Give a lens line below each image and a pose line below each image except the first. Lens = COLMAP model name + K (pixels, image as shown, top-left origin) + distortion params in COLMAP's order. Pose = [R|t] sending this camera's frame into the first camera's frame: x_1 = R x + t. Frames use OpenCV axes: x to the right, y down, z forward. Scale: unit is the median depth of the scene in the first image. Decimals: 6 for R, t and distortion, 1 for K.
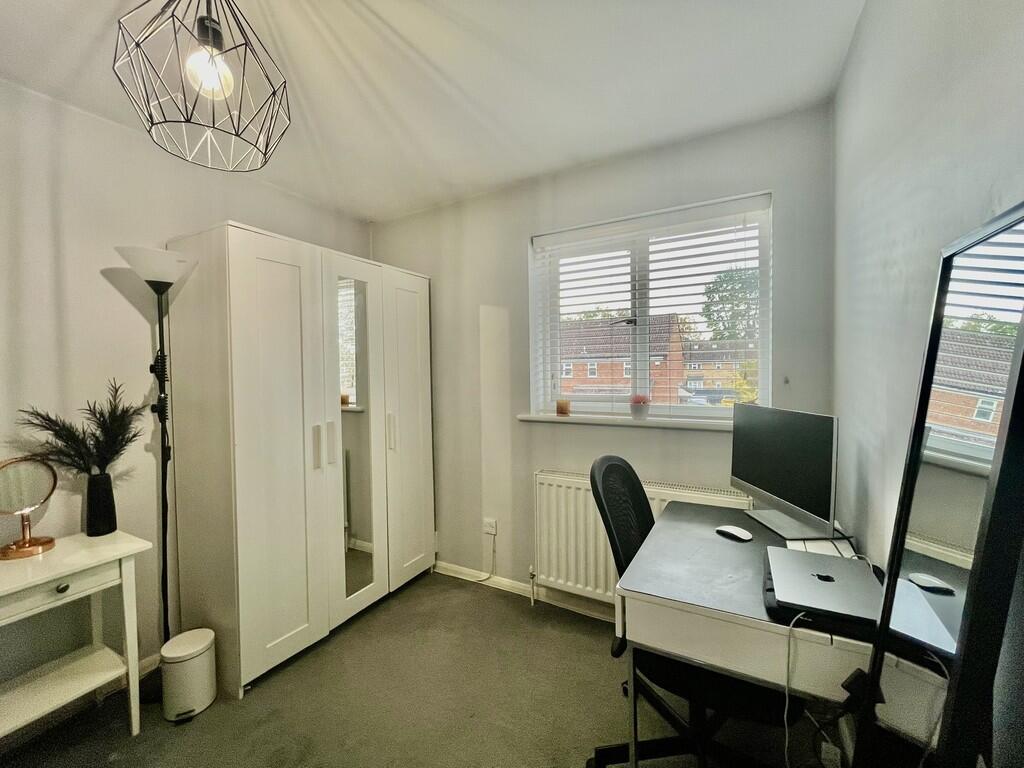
lens RADIAL K [[415.2, 0, 516.3], [0, 415.2, 382.0], [0, 0, 1]] dist [-0.001073, -0.000179]
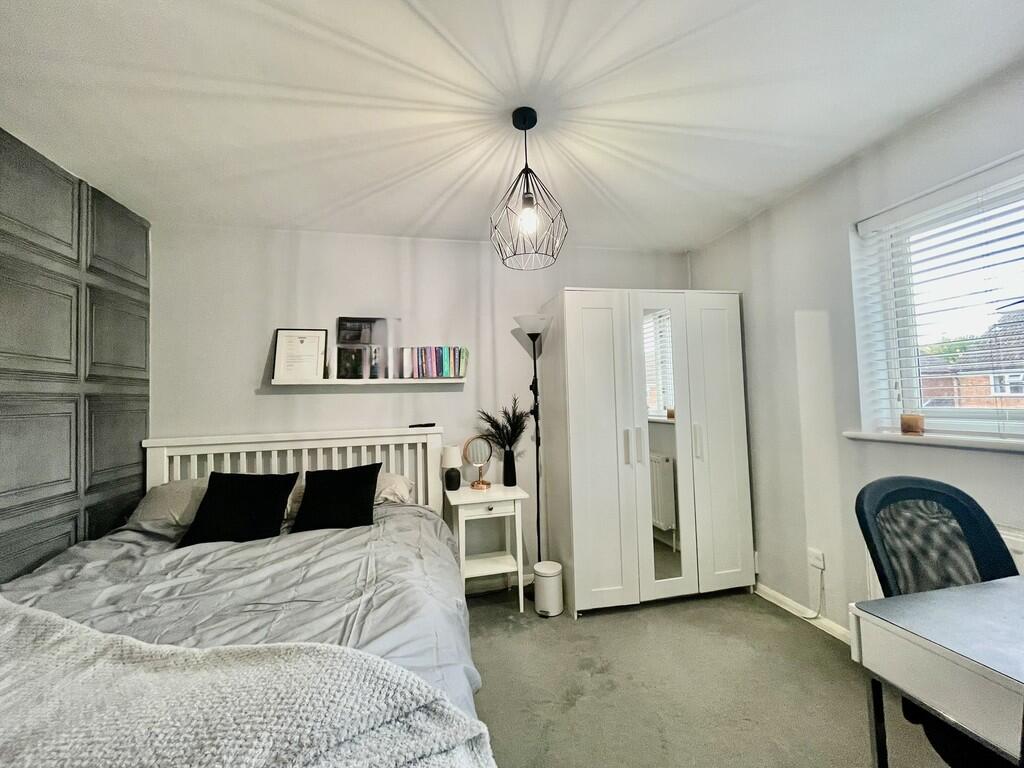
lens RADIAL K [[425.5, 0, 515.4], [0, 425.5, 382.1], [0, 0, 1]] dist [-0.000235, -0.000096]
pose [[0.659504, -0.038856, -0.750696, 0.289860], [0.001129, 0.998713, -0.050702, 0.027249], [0.751701, 0.032591, 0.658699, -0.121746]]
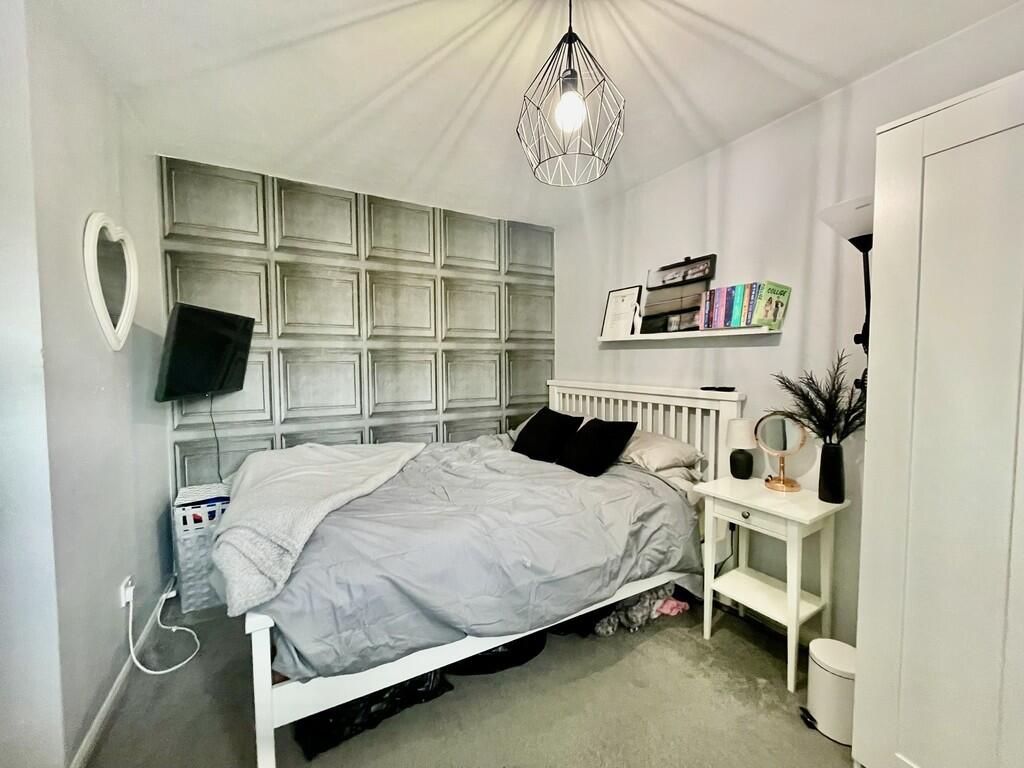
lens RADIAL K [[425.5, 0, 515.4], [0, 425.5, 382.1], [0, 0, 1]] dist [-0.000235, -0.000096]
pose [[-0.553773, 0.057280, -0.830695, 0.256416], [-0.012488, 0.996948, 0.077068, -0.000538], [0.832574, 0.053052, -0.551368, 0.794886]]
